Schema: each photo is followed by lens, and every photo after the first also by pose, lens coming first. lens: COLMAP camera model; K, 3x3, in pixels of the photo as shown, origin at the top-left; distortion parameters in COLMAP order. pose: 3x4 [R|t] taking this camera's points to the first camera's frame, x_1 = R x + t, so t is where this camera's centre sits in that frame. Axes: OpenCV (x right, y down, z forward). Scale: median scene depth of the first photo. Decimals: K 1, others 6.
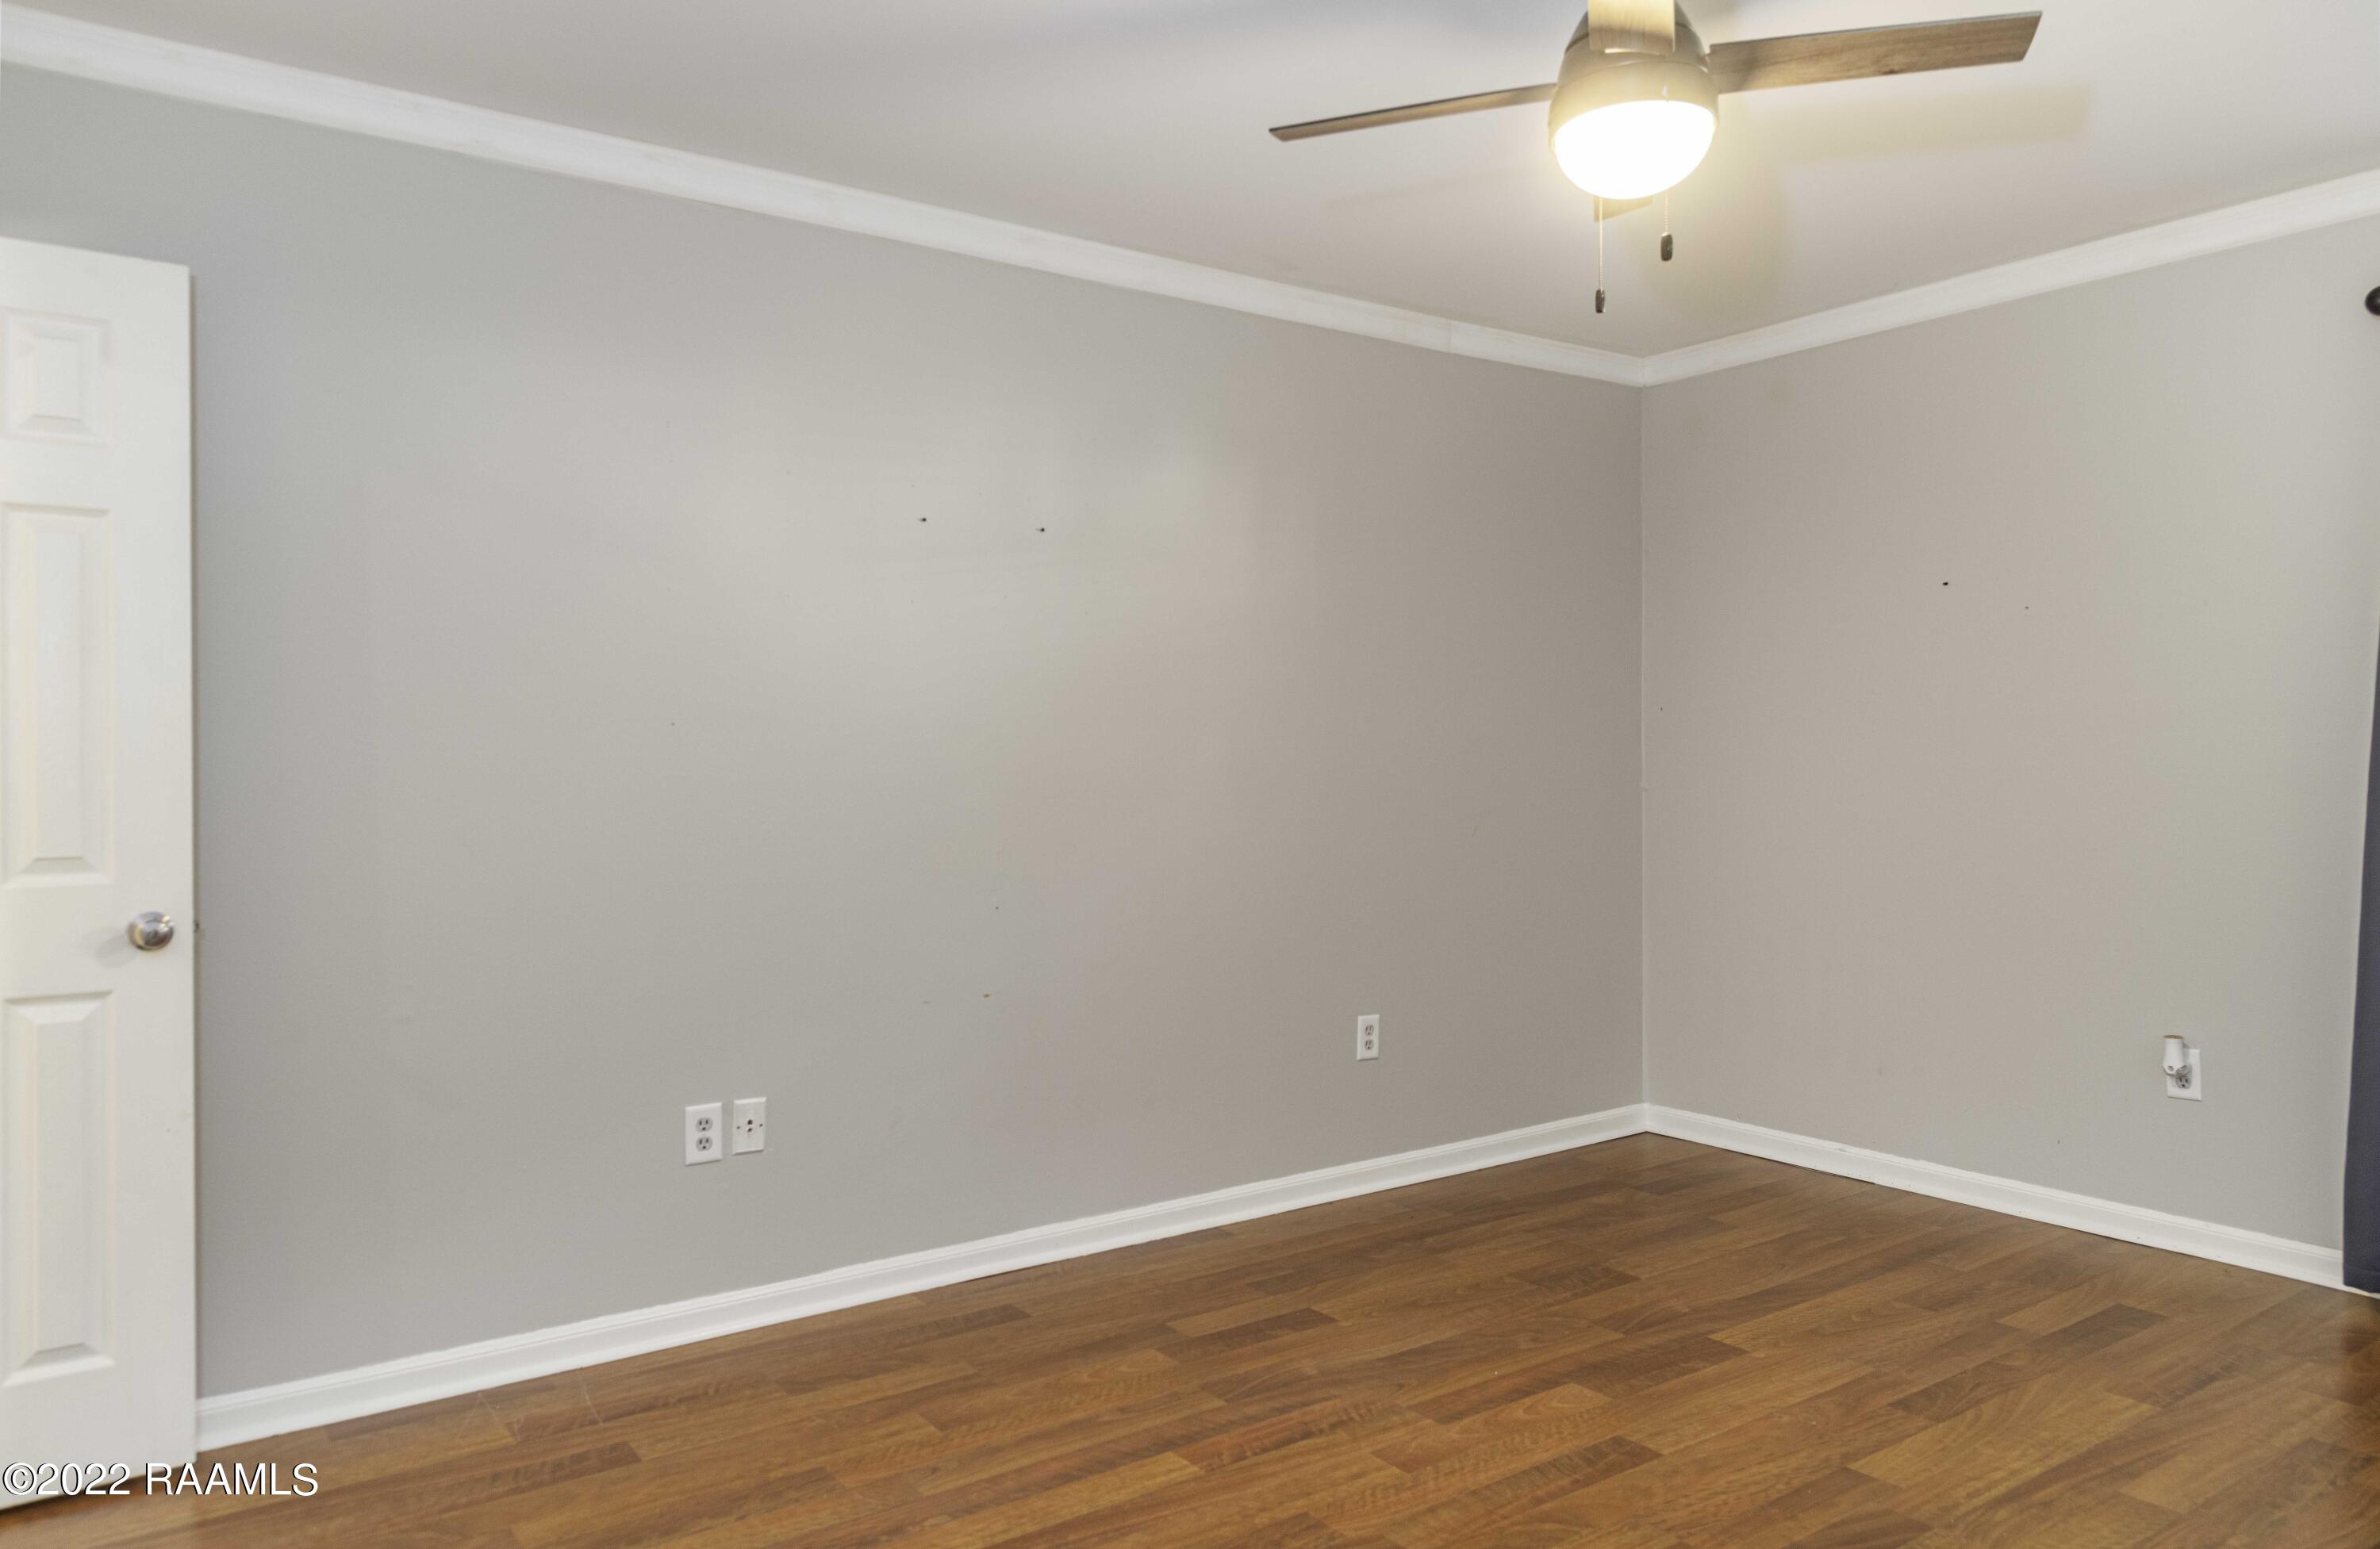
lens RADIAL K [[1552.9, 0, 1197.8], [0, 1552.9, 739.8], [0, 0, 1]] dist [-0.004593, -0.001479]
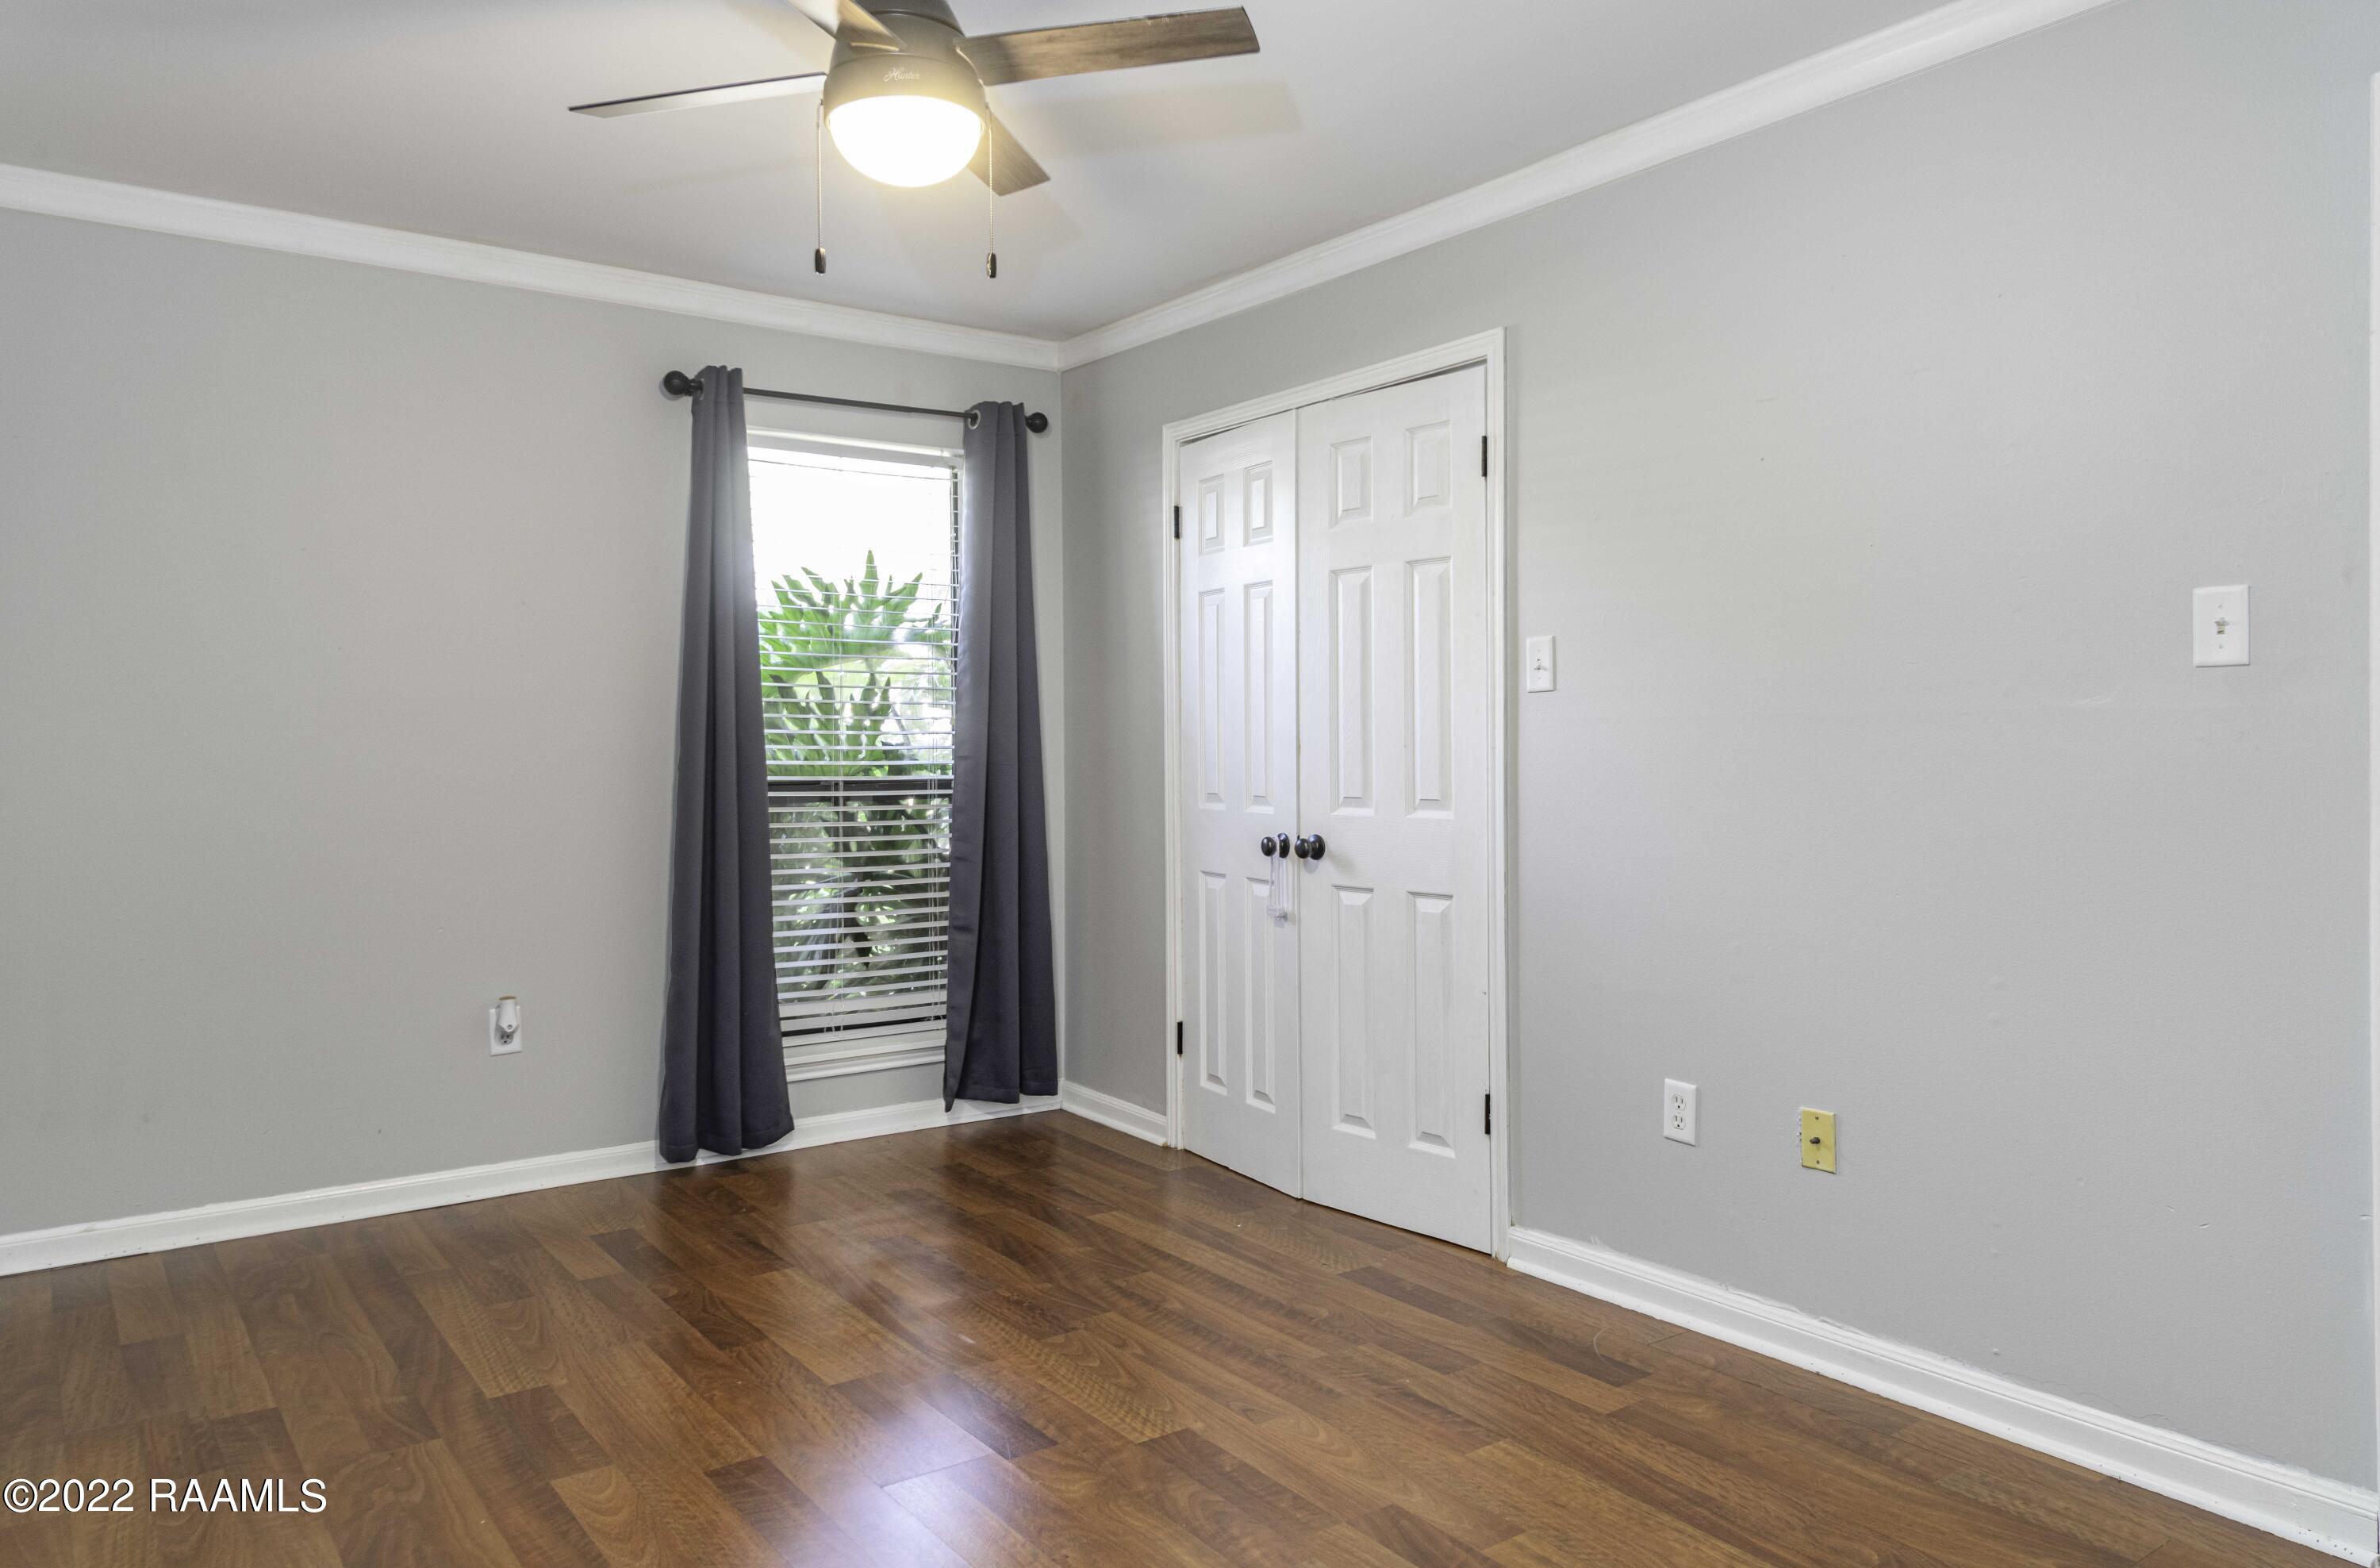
lens RADIAL K [[1585.3, 0, 1190.0], [0, 1585.3, 784.0], [0, 0, 1]] dist [0.002151, -0.001630]
pose [[-0.013435, -0.016308, 0.999777, -0.536161], [-0.015555, 0.999749, 0.016099, 0.015176], [-0.999789, -0.015336, -0.013686, 0.582746]]
